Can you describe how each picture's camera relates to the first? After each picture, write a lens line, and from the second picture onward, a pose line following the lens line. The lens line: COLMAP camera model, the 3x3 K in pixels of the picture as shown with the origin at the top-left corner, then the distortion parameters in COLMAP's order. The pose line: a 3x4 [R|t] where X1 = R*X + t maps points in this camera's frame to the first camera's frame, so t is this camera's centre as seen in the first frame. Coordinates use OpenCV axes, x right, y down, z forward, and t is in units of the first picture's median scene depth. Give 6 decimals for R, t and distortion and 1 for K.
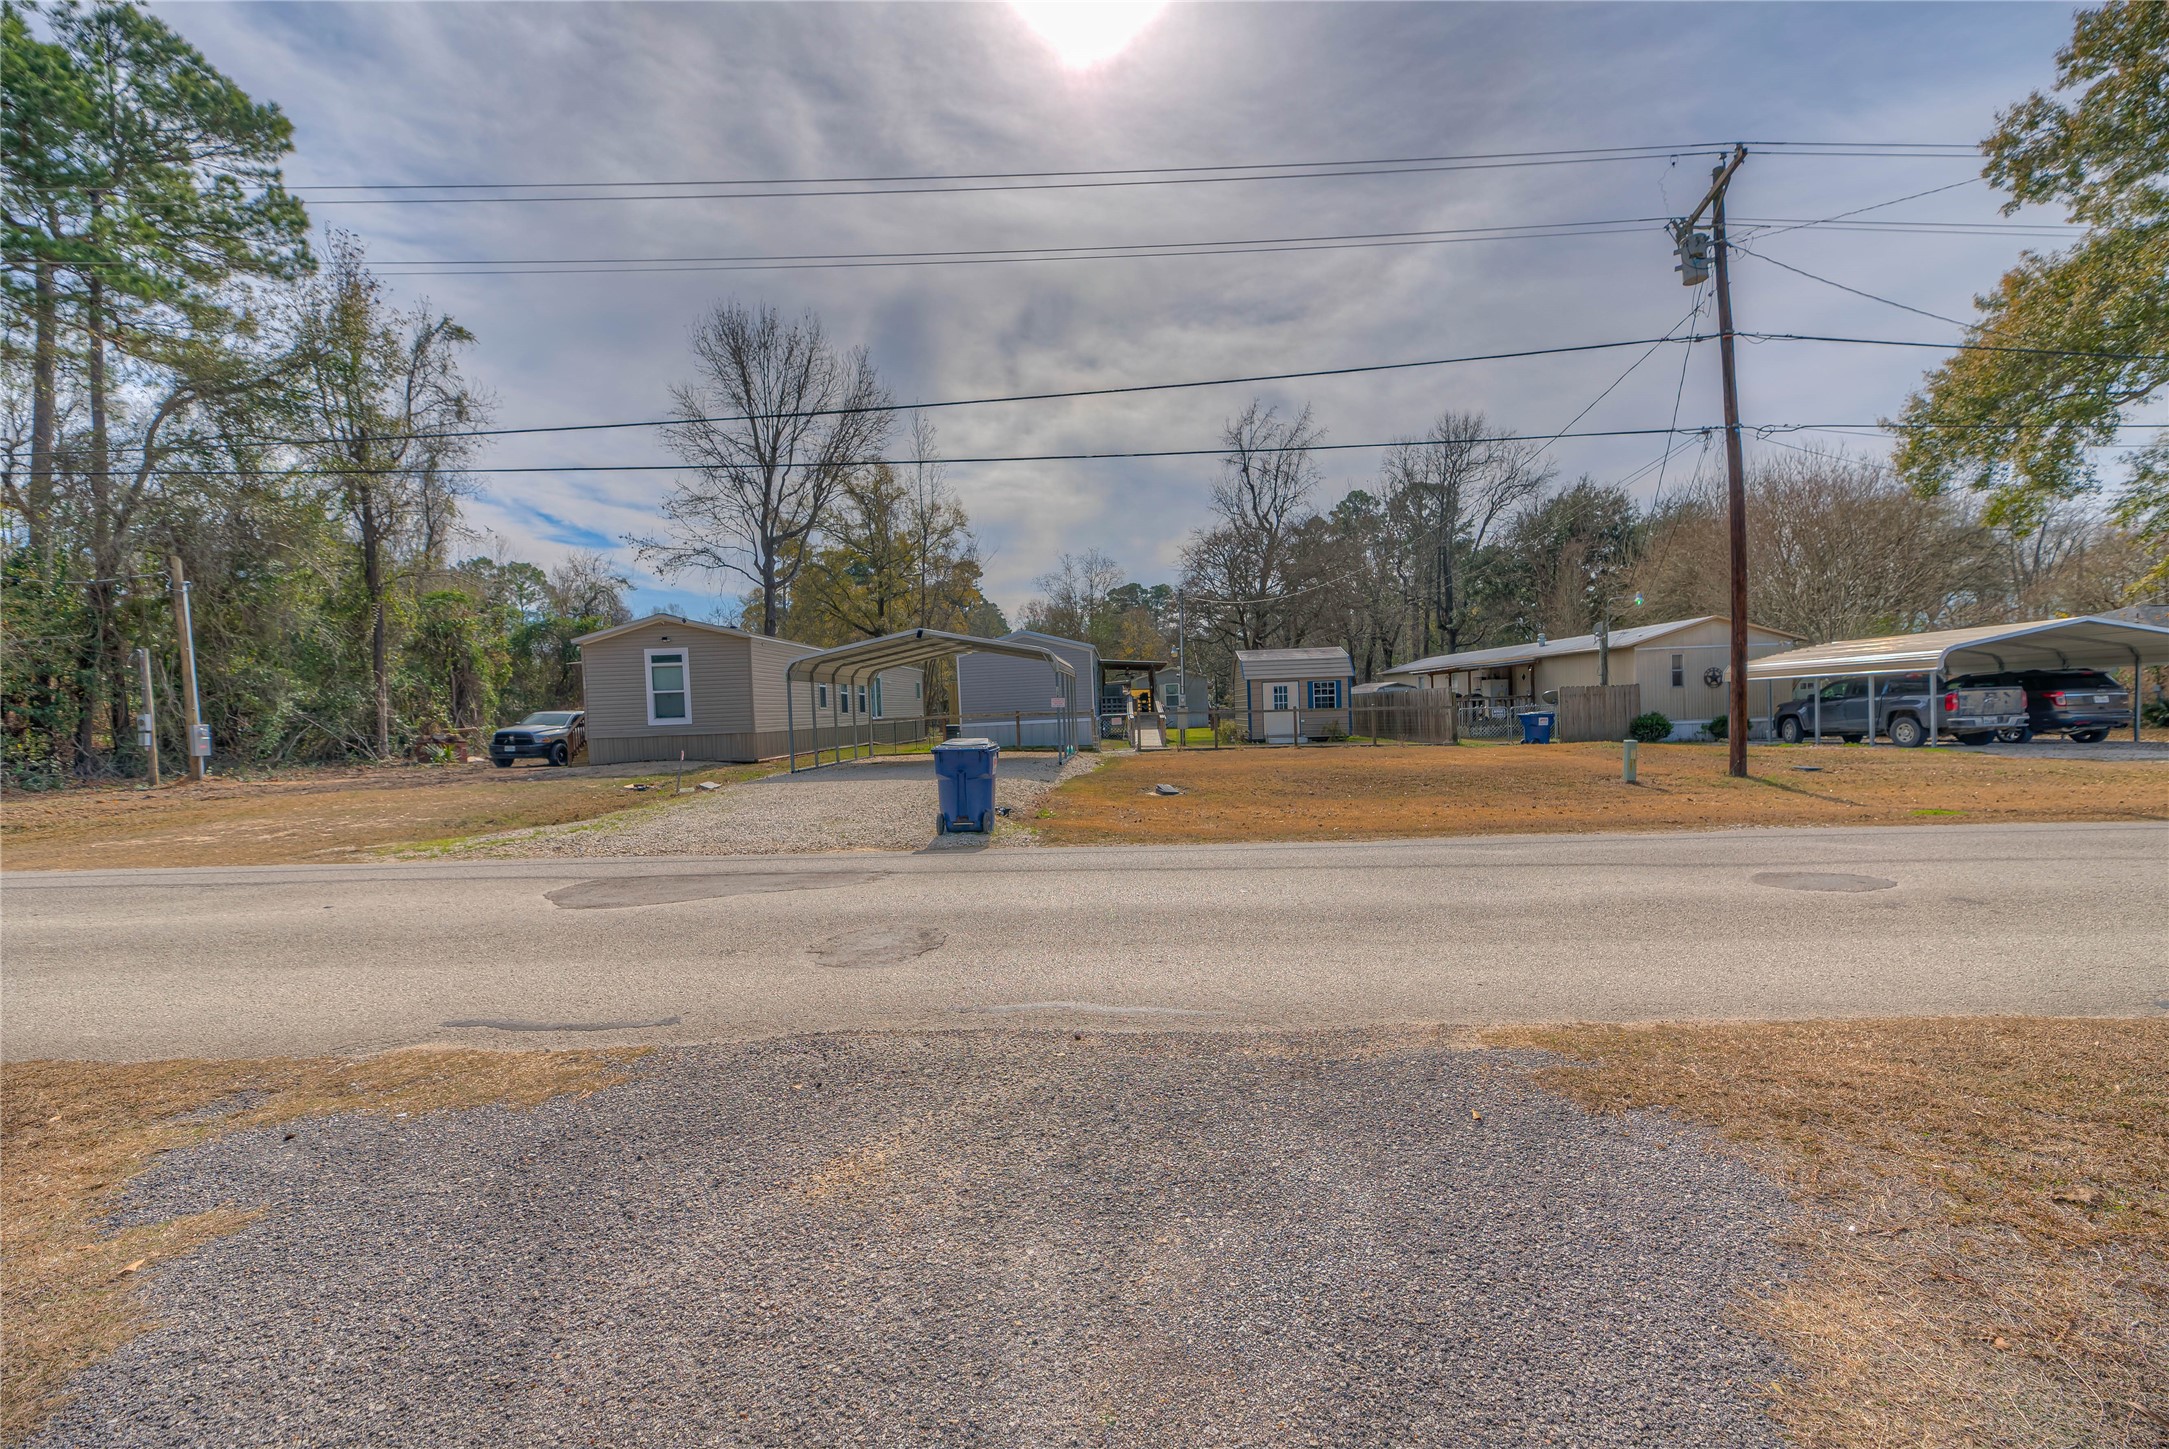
lens RADIAL K [[856.4, 0, 1097.8], [0, 856.4, 729.4], [0, 0, 1]] dist [0.003528, 0.000146]
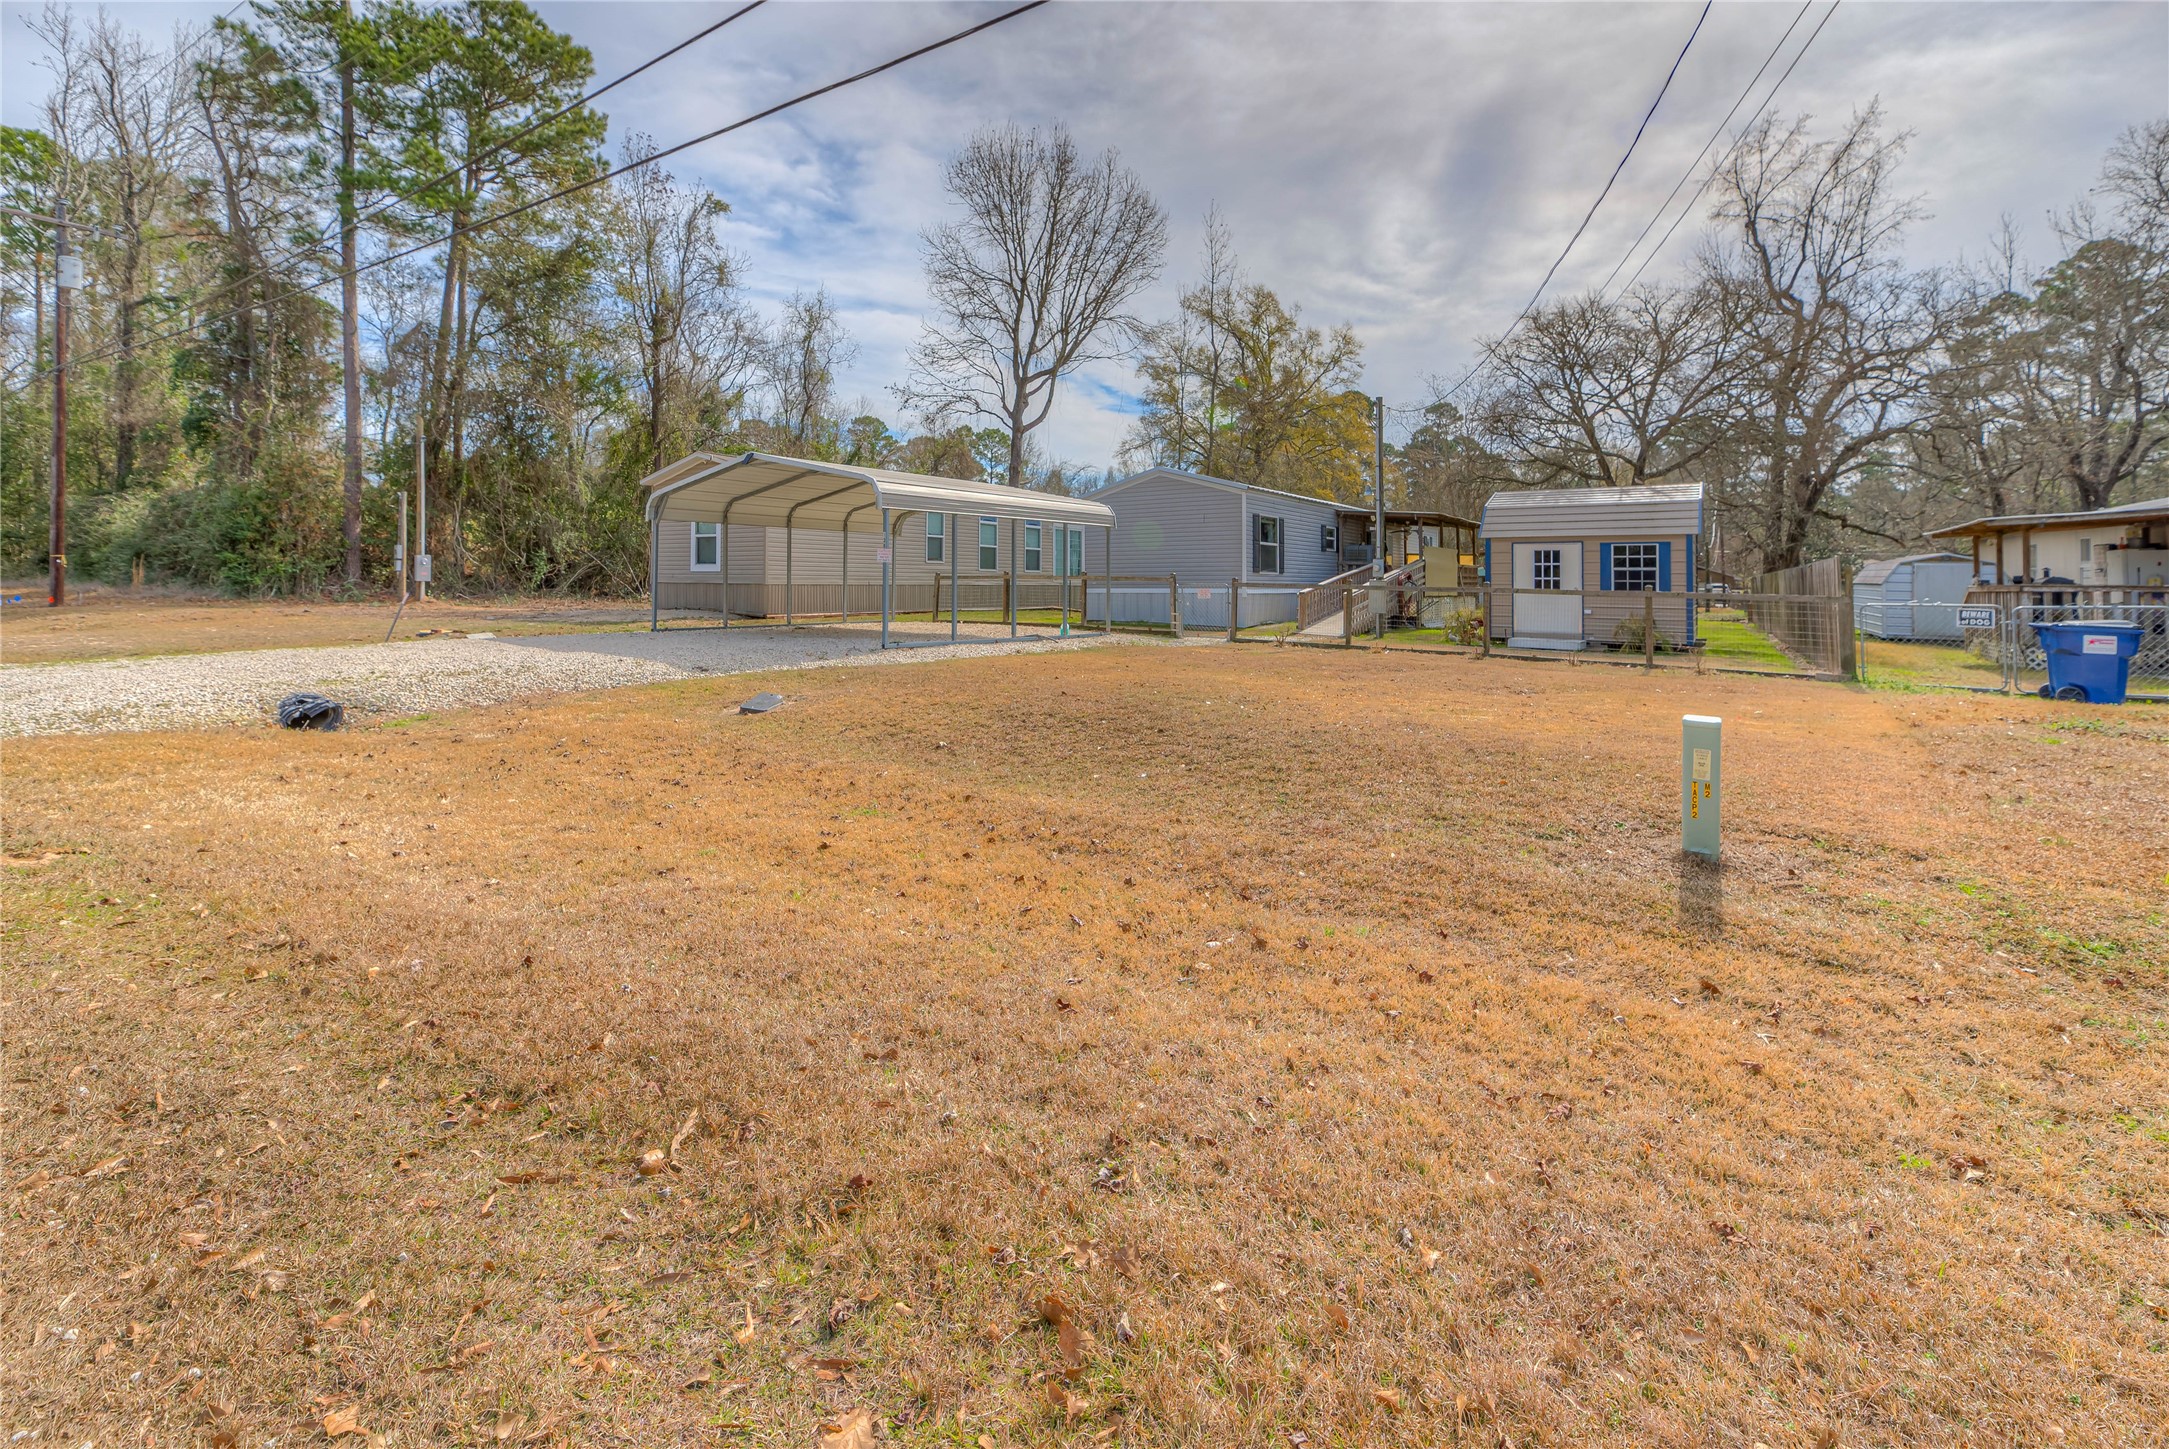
lens RADIAL K [[924.2, 0, 1067.7], [0, 924.2, 555.6], [0, 0, 1]] dist [0.000630, -0.000108]
pose [[0.832914, 0.027979, -0.552694, 0.283162], [-0.053449, 0.998119, -0.030021, -0.010127], [0.550815, 0.054546, 0.832843, 0.294947]]
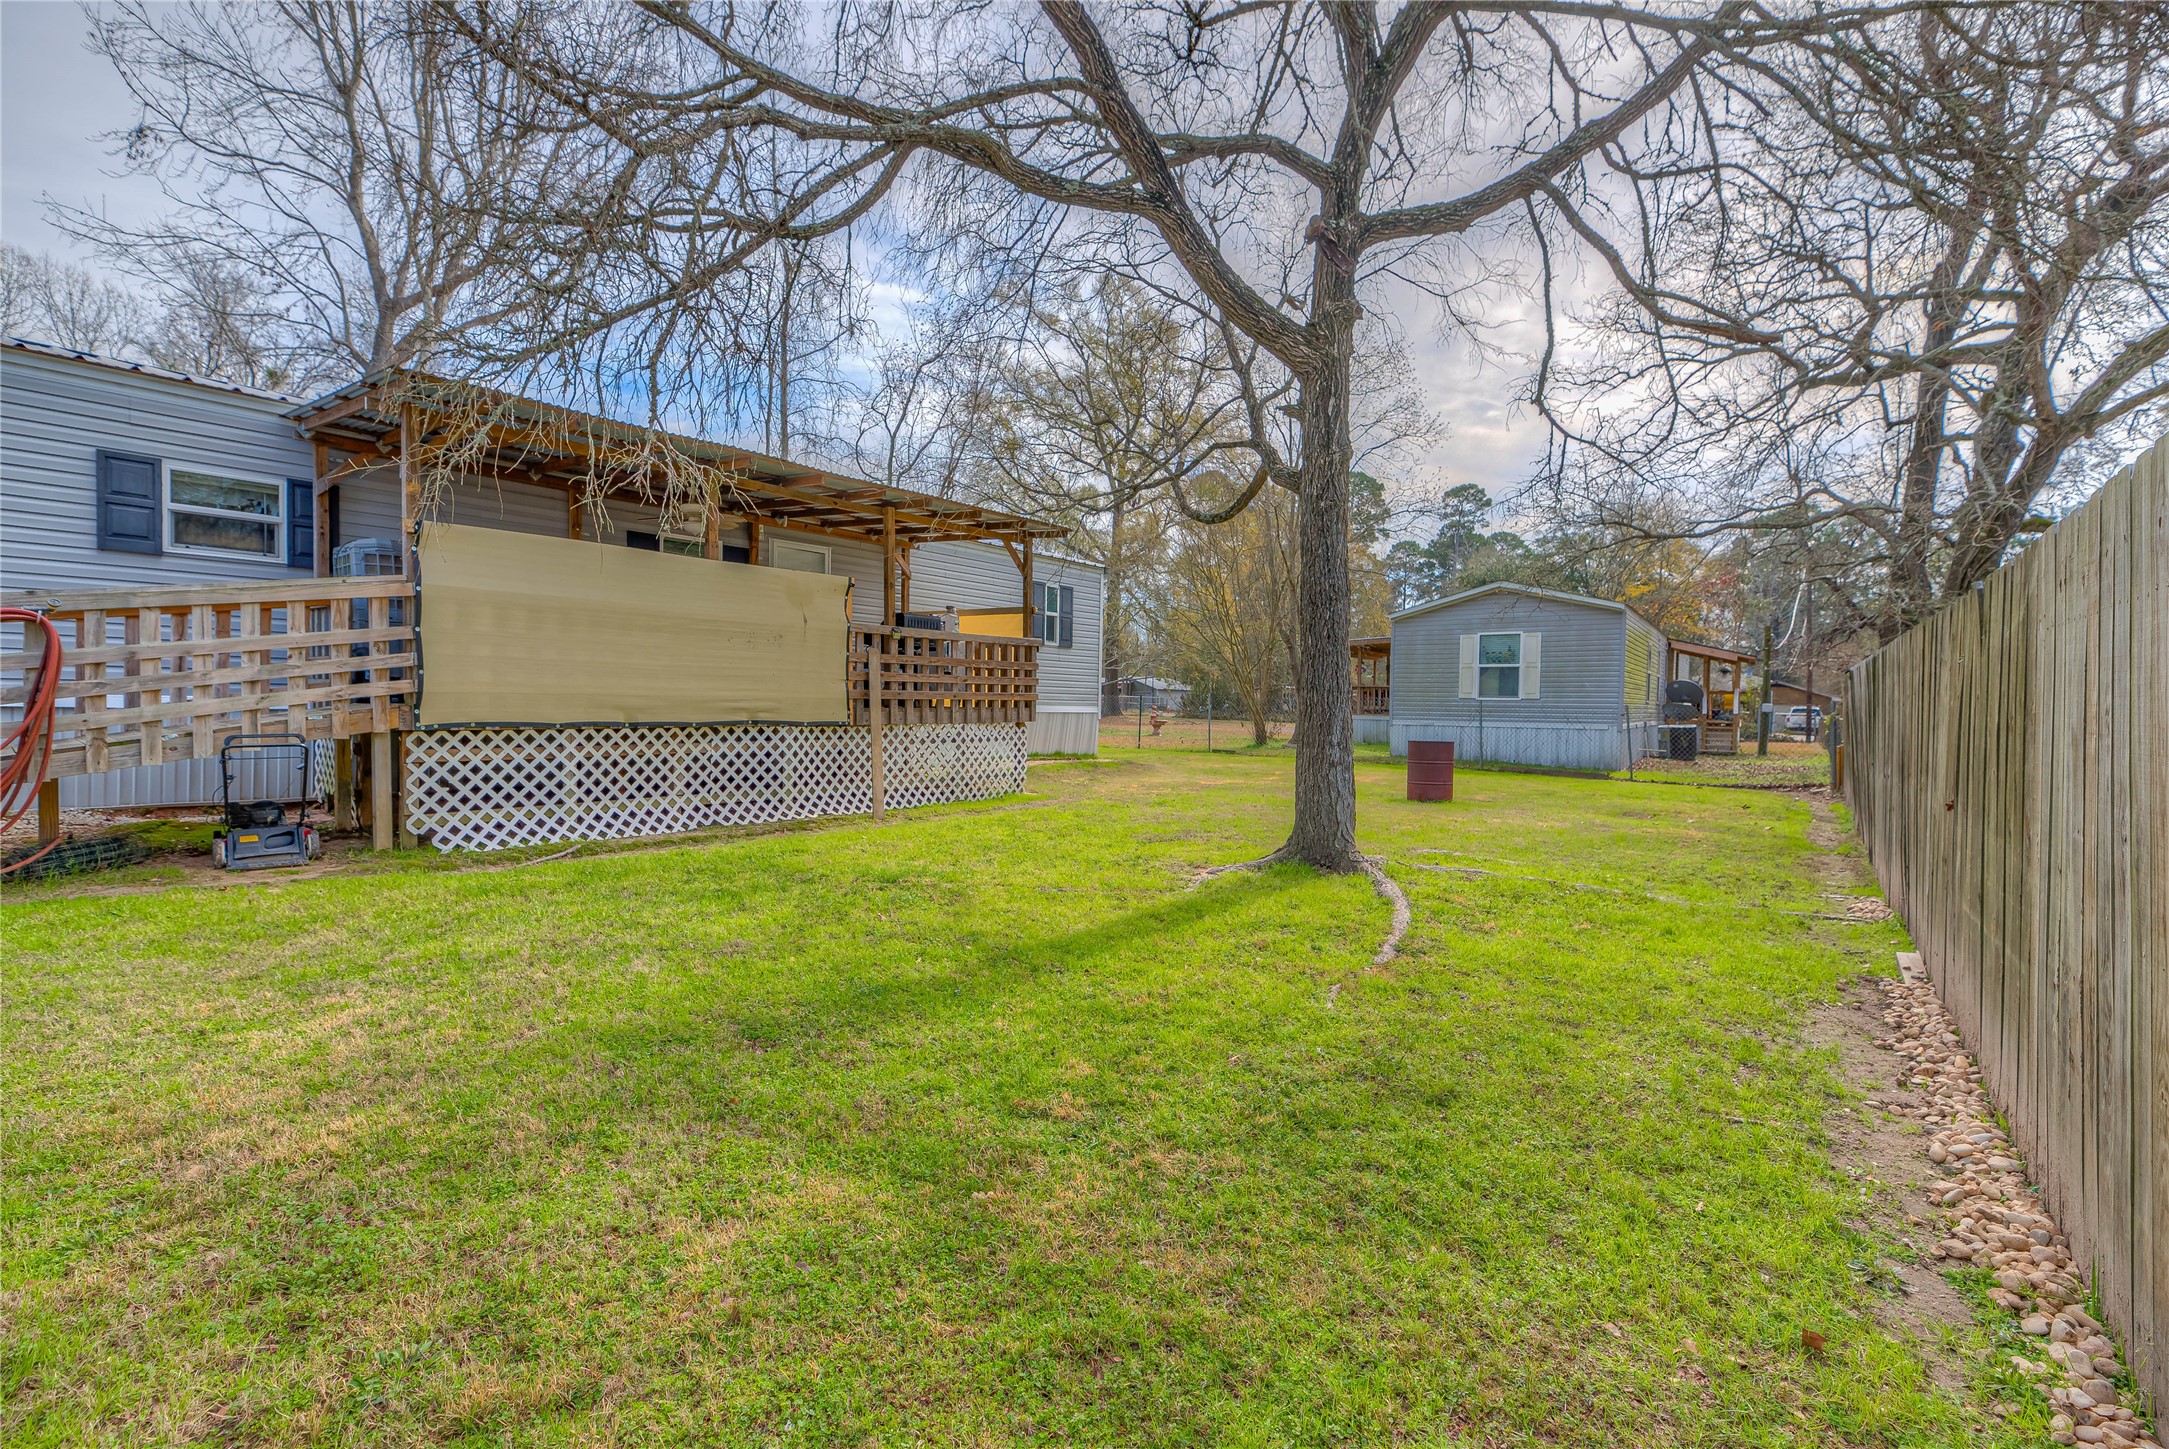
lens RADIAL K [[879.5, 0, 1078.0], [0, 879.5, 731.4], [0, 0, 1]] dist [0.000646, 0.000174]
pose [[0.779135, 0.071118, -0.622809, 0.335720], [-0.061567, 0.997422, 0.036875, -0.032345], [0.623826, 0.009613, 0.781504, 1.167203]]
